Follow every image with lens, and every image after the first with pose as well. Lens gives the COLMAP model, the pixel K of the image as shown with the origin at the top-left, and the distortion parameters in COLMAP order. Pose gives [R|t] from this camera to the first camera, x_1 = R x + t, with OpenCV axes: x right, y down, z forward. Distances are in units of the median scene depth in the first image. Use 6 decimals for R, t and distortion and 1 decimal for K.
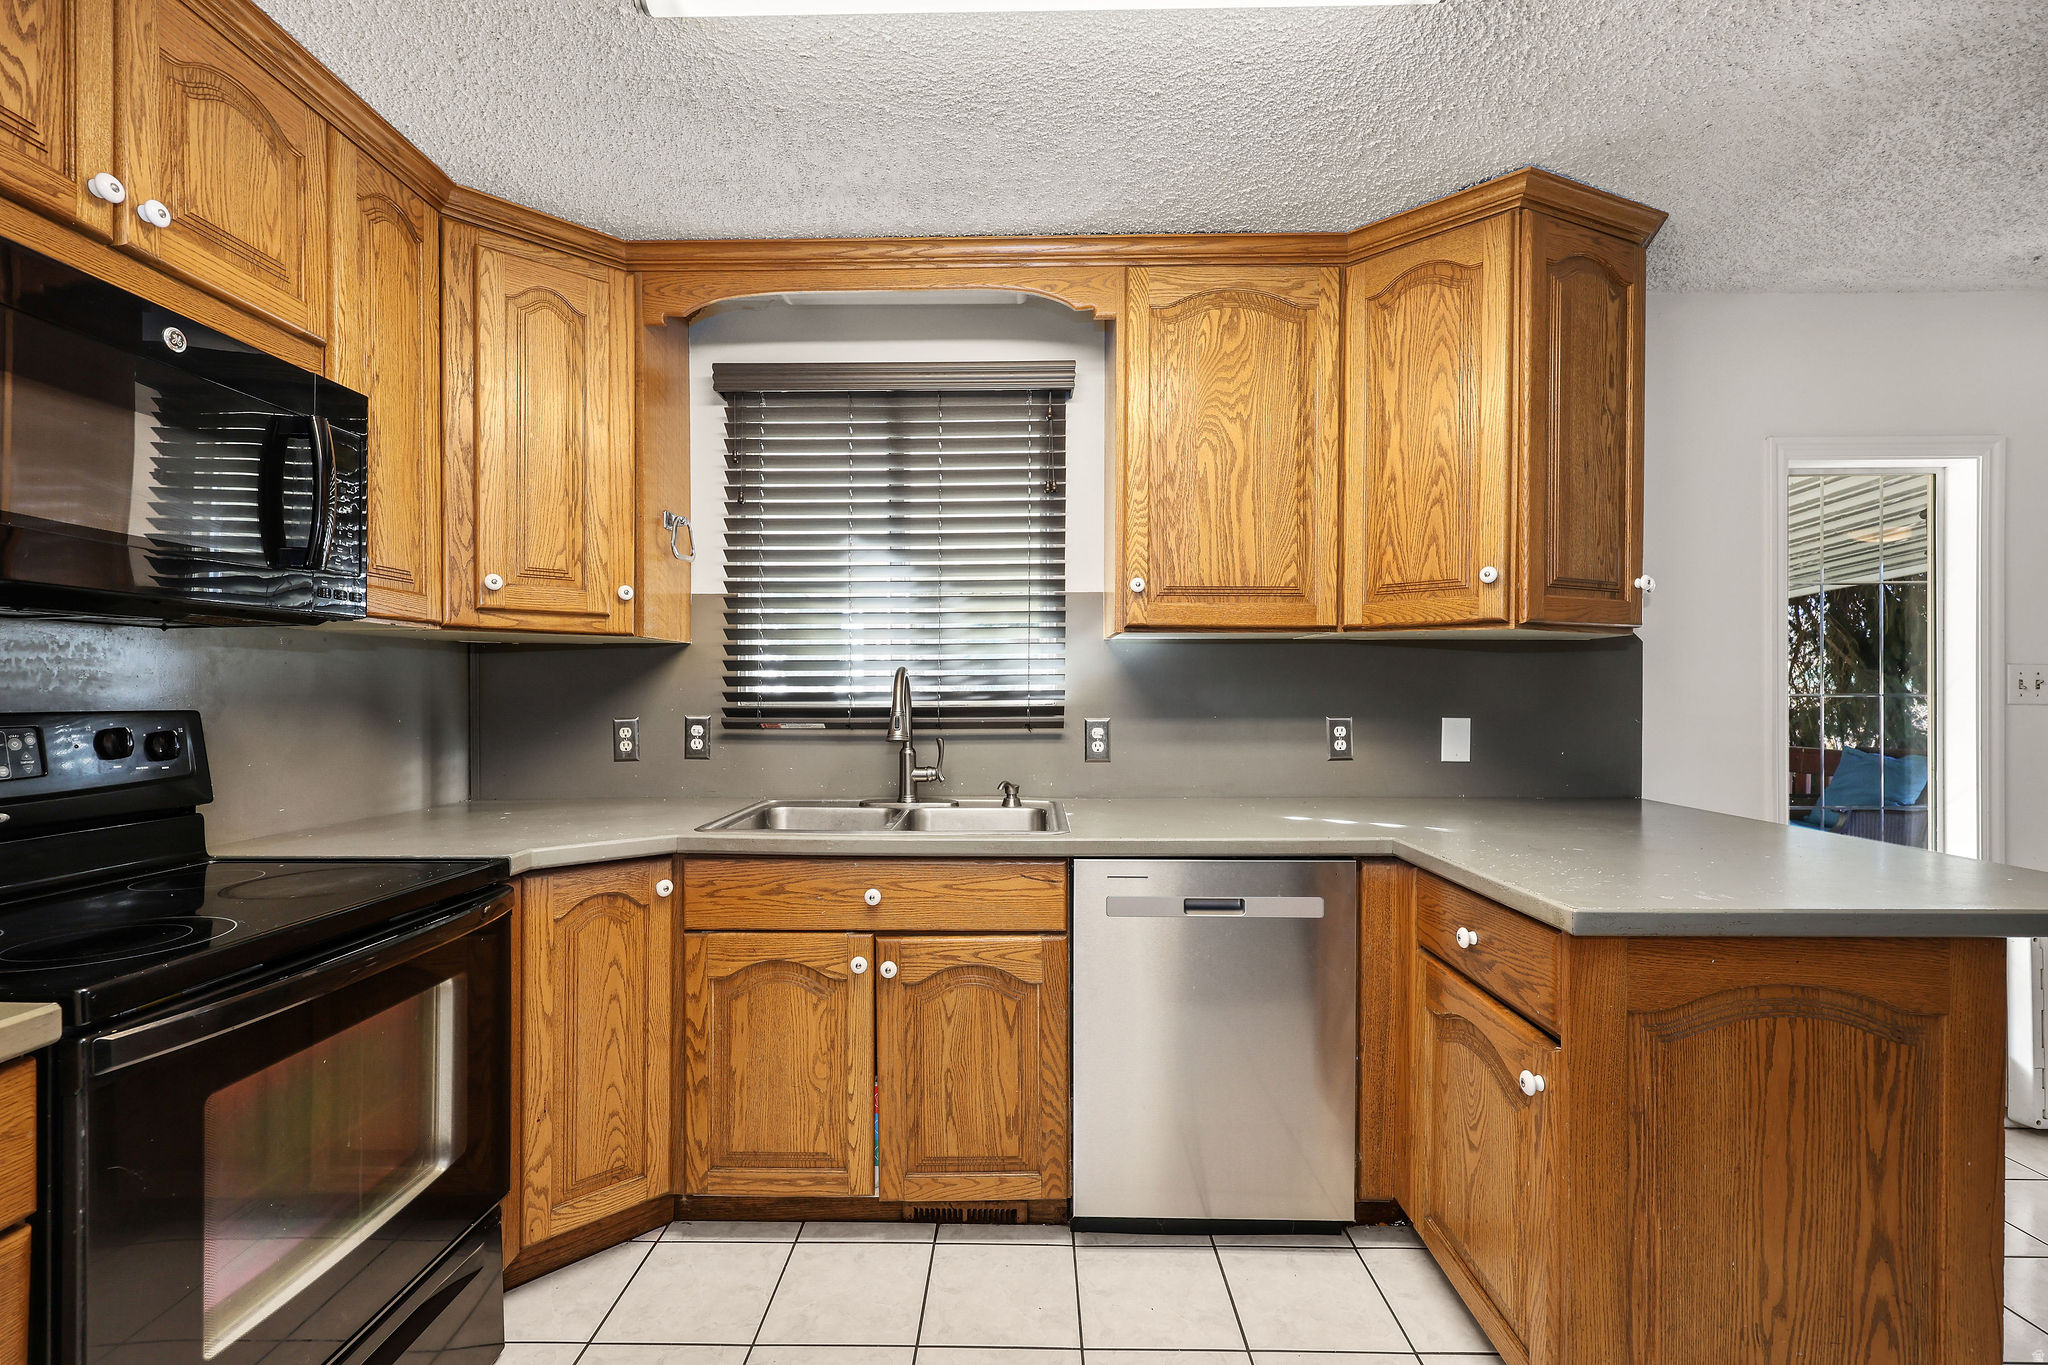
lens RADIAL K [[895.5, 0, 1023.1], [0, 895.5, 693.8], [0, 0, 1]] dist [0.002016, 0.000146]
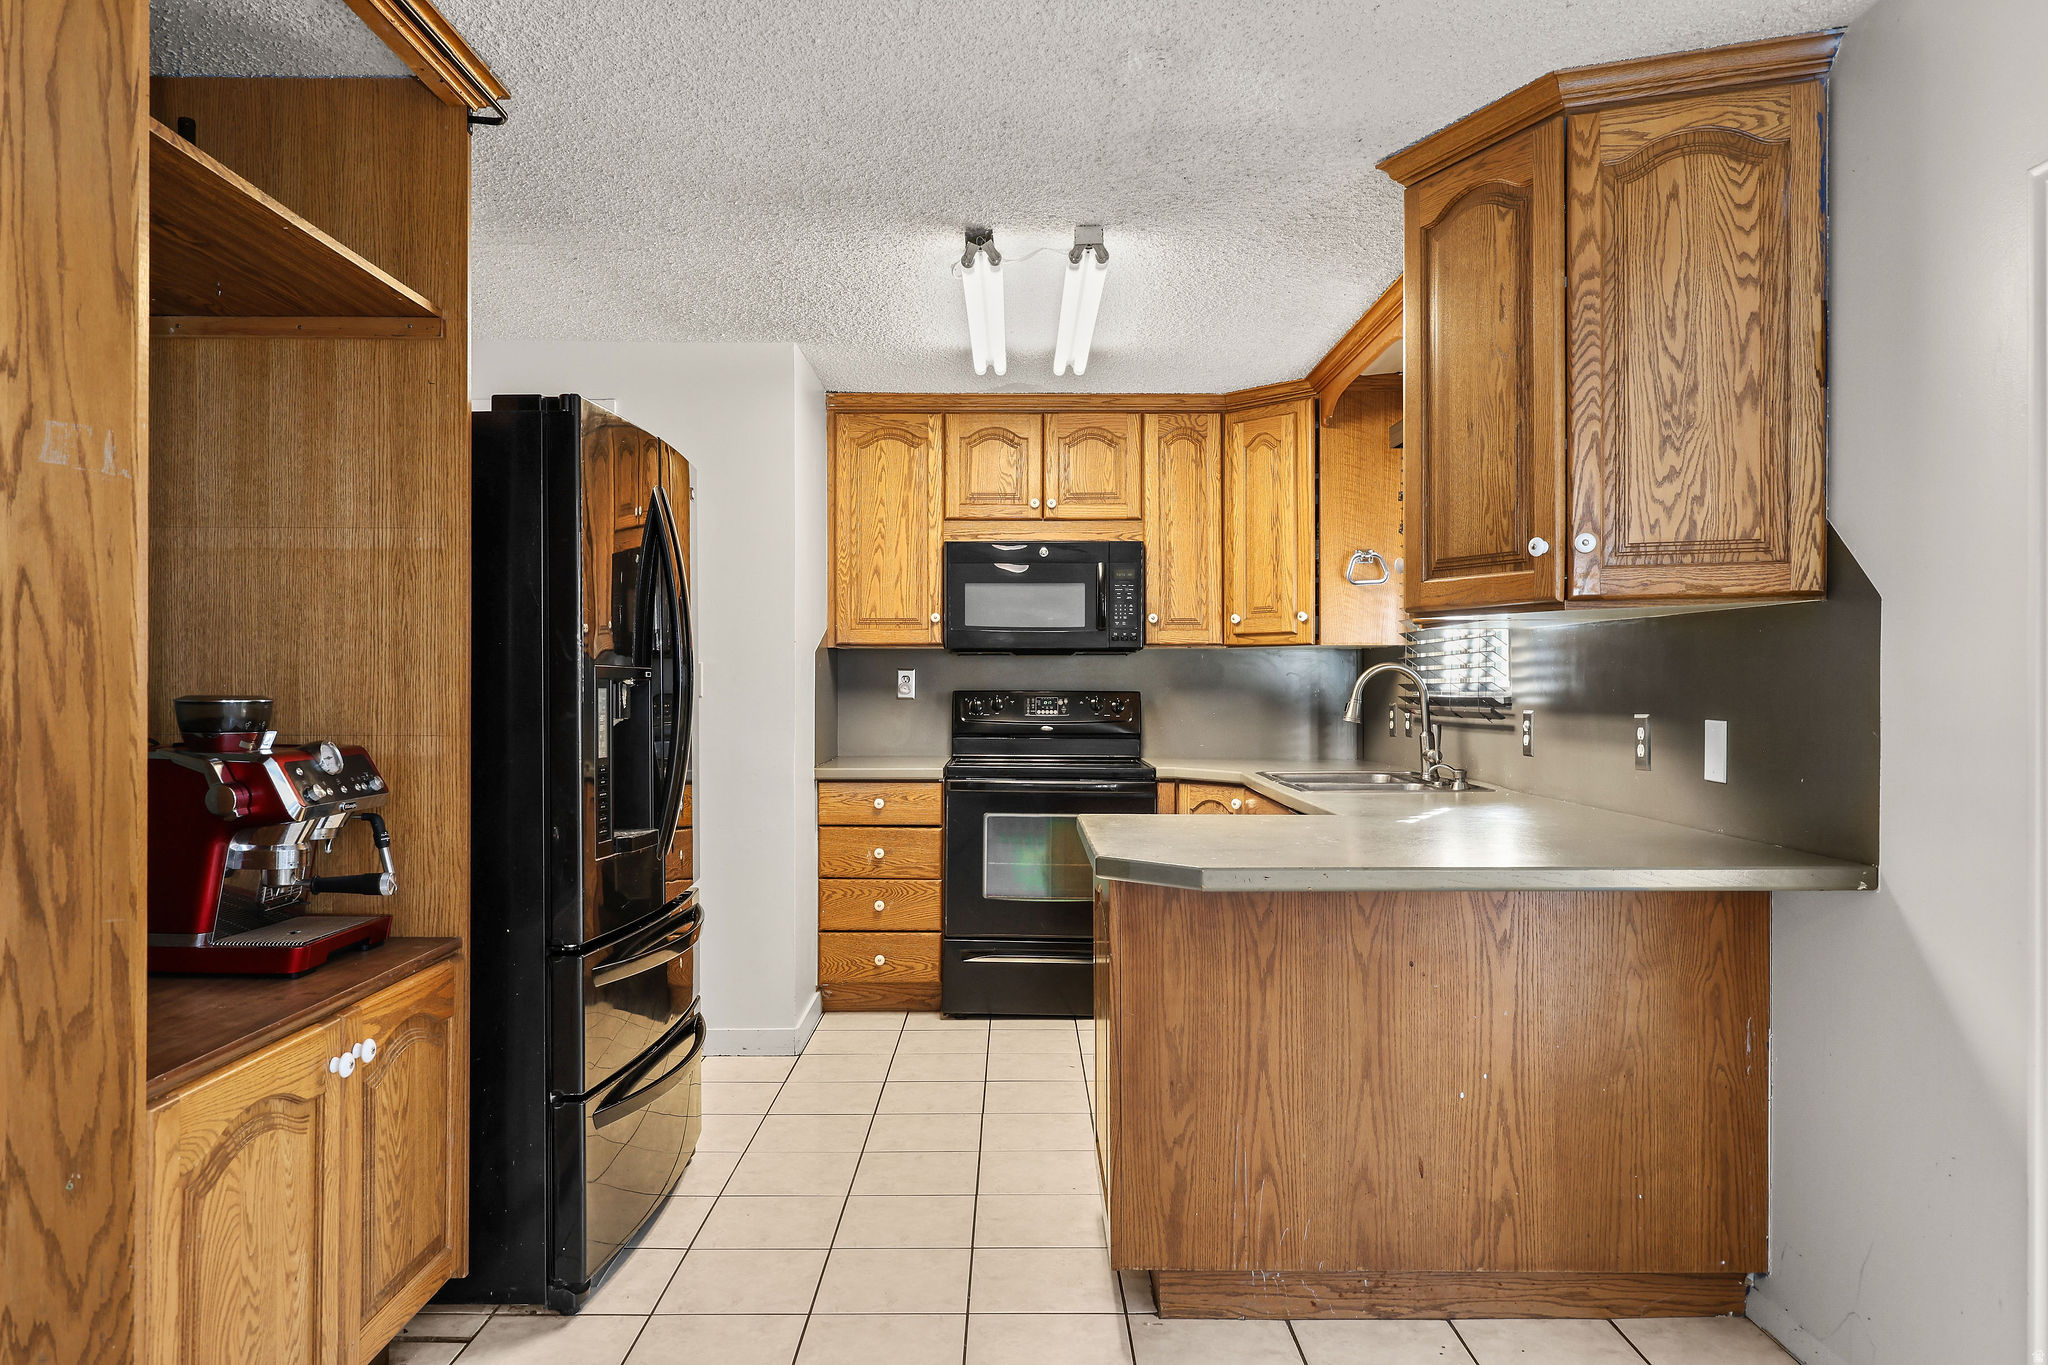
lens RADIAL K [[1409.9, 0, 1024.0], [0, 1409.9, 680.6], [0, 0, 1]] dist [-0.002743, -0.000294]
pose [[0.011852, -0.001619, -0.999928, 1.981288], [-0.004501, 0.999988, -0.001672, -0.000545], [0.999920, 0.004520, 0.011844, 0.537433]]
